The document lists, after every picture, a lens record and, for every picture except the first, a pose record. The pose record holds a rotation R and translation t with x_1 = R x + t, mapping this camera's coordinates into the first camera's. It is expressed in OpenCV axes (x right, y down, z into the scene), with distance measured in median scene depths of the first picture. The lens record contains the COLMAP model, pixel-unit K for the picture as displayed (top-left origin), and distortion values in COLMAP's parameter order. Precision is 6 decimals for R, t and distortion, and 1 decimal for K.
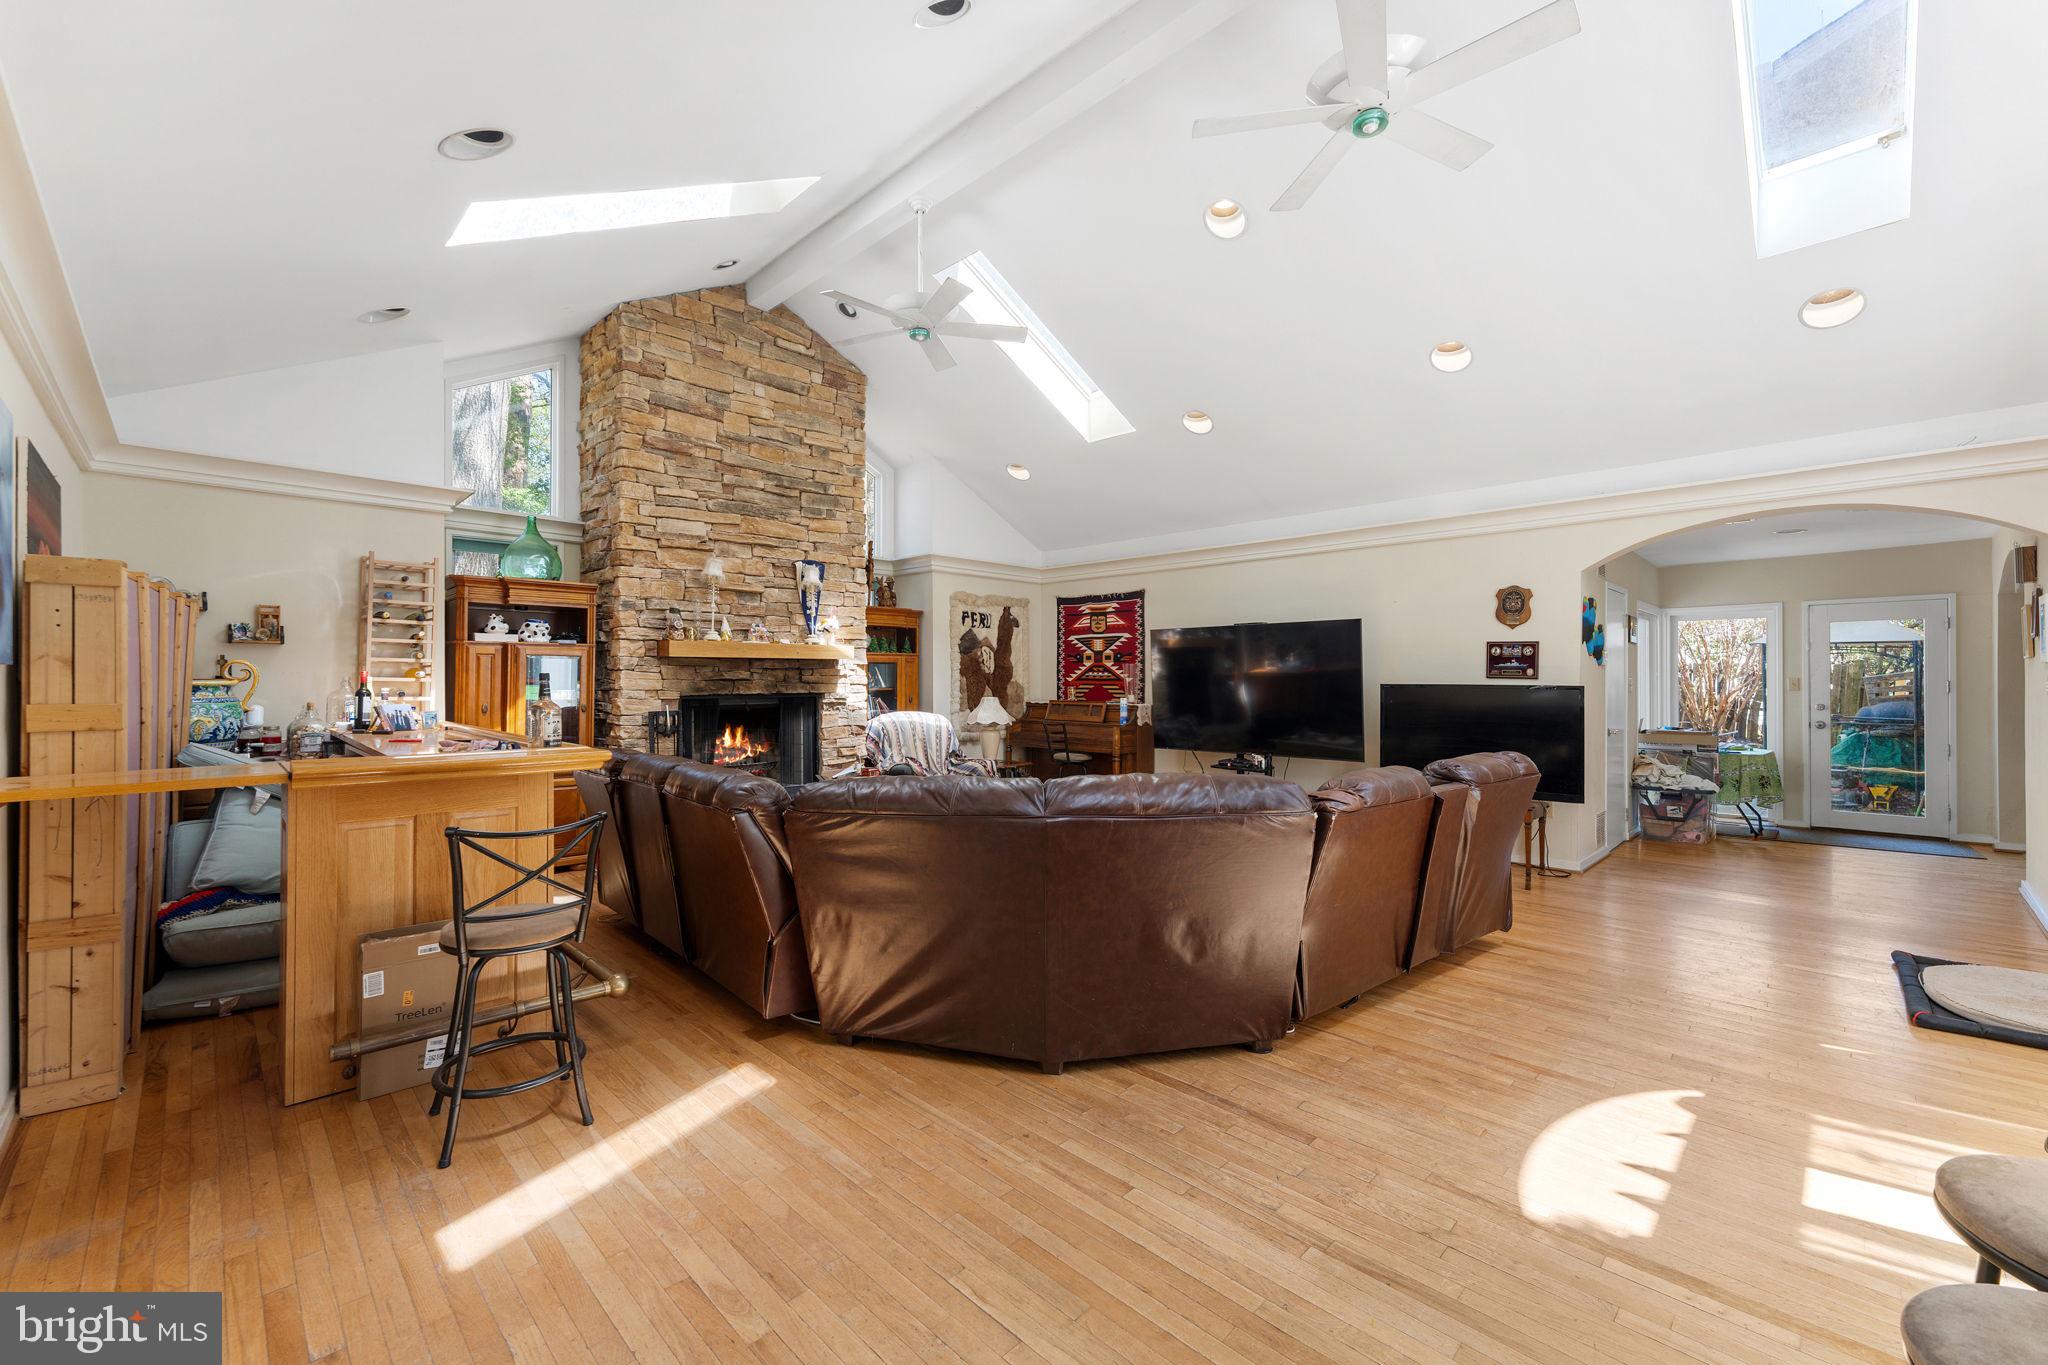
lens RADIAL K [[822.6, 0, 1024.5], [0, 822.6, 672.0], [0, 0, 1]] dist [-0.002298, 0.000551]
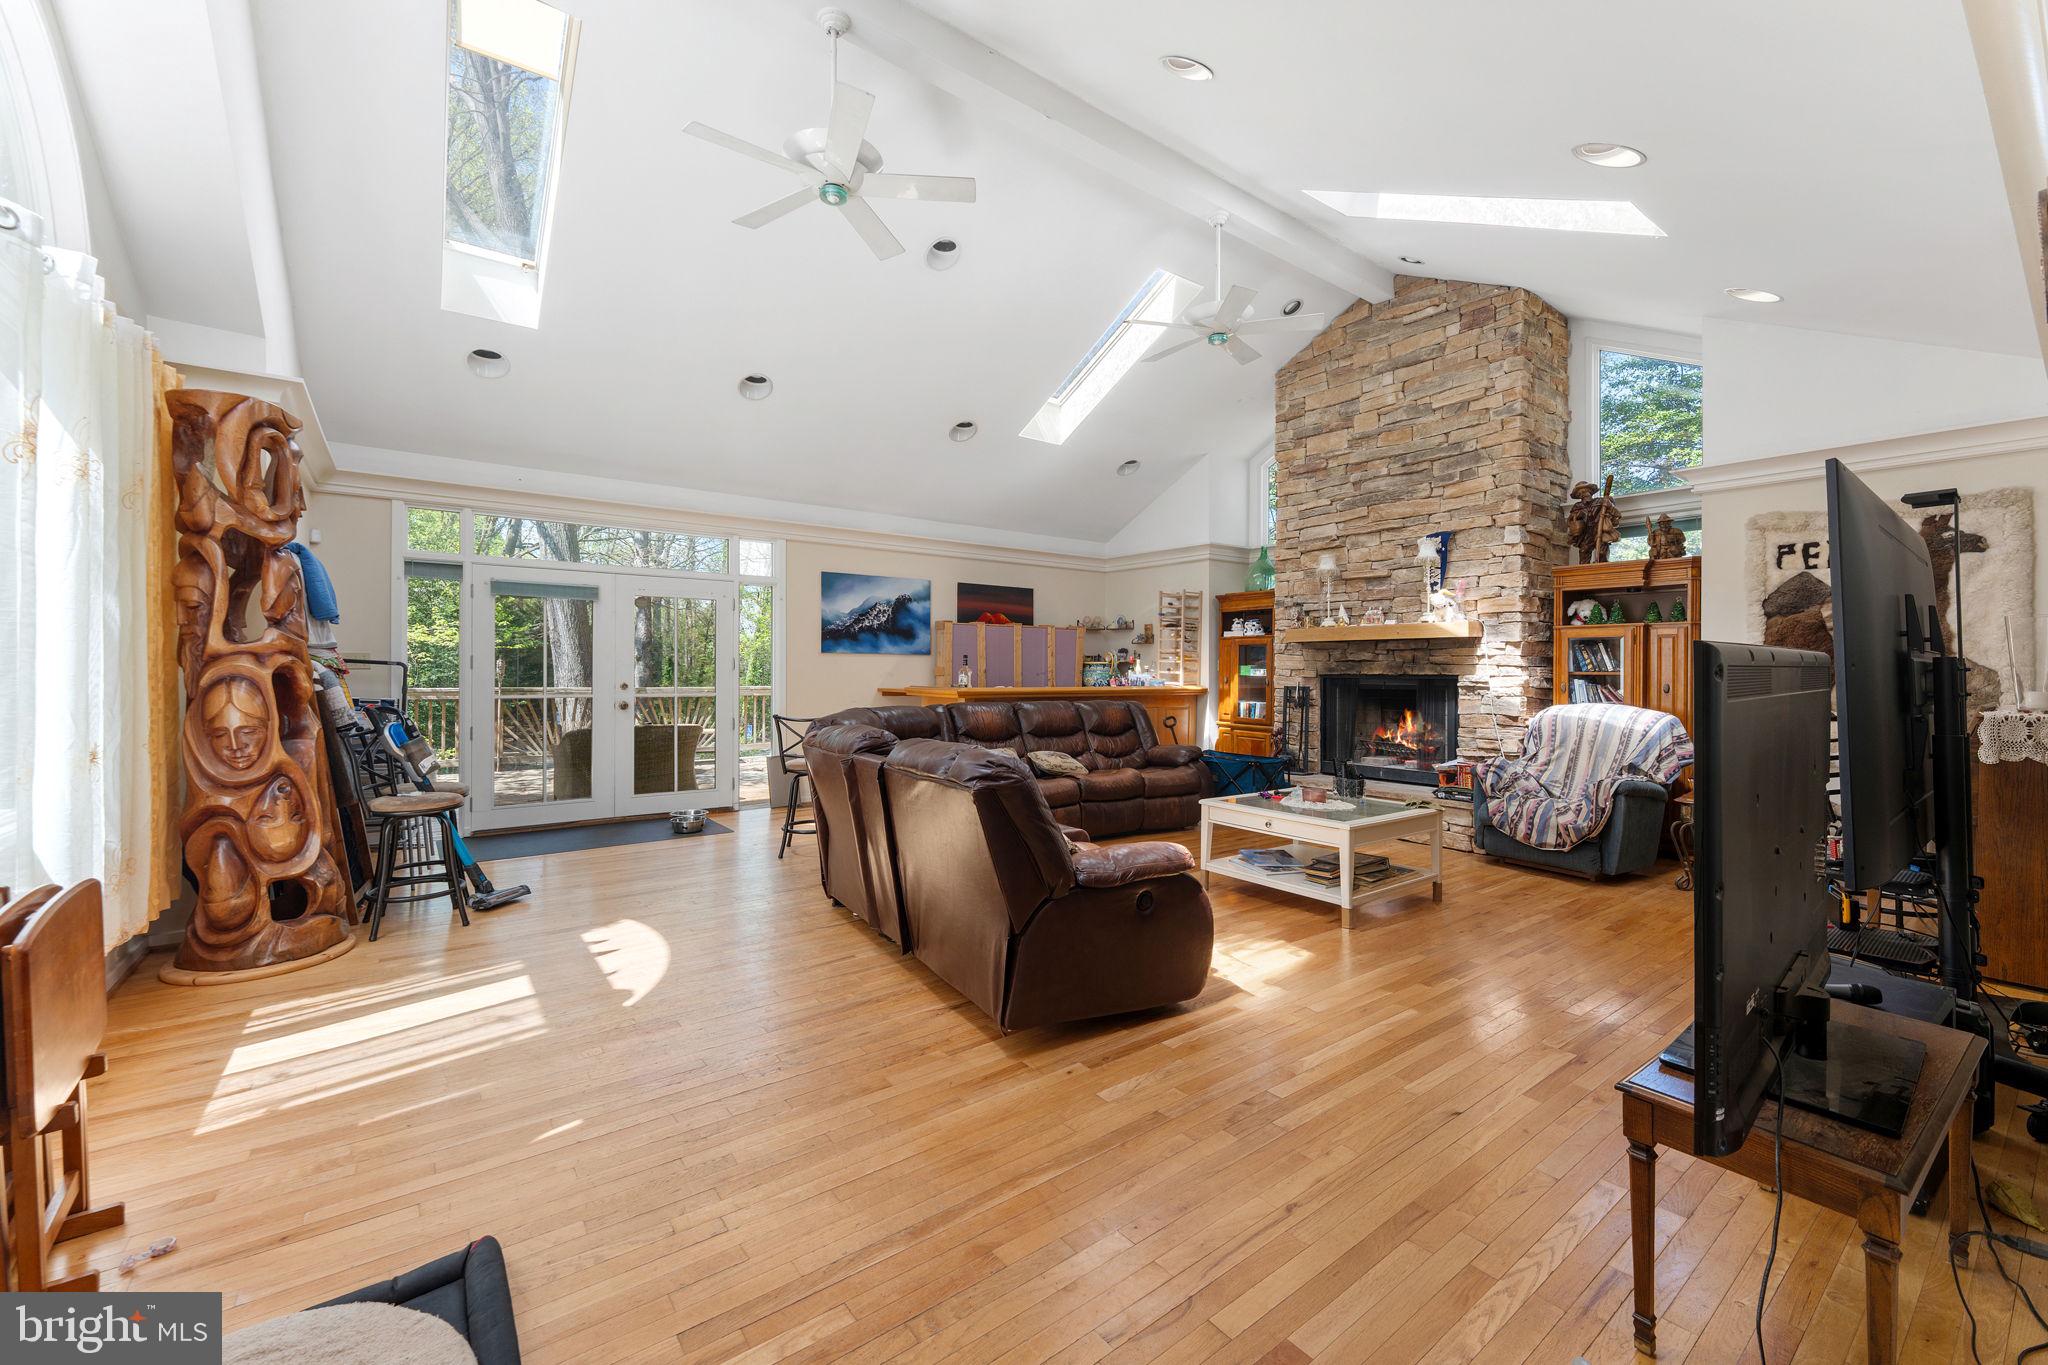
lens RADIAL K [[822.6, 0, 1022.3], [0, 822.6, 672.0], [0, 0, 1]] dist [-0.002298, 0.000551]
pose [[-0.136300, 0.001986, -0.990666, 0.800400], [0.002385, 0.999996, 0.001676, 0.021728], [0.990665, -0.002134, -0.136304, 0.724865]]
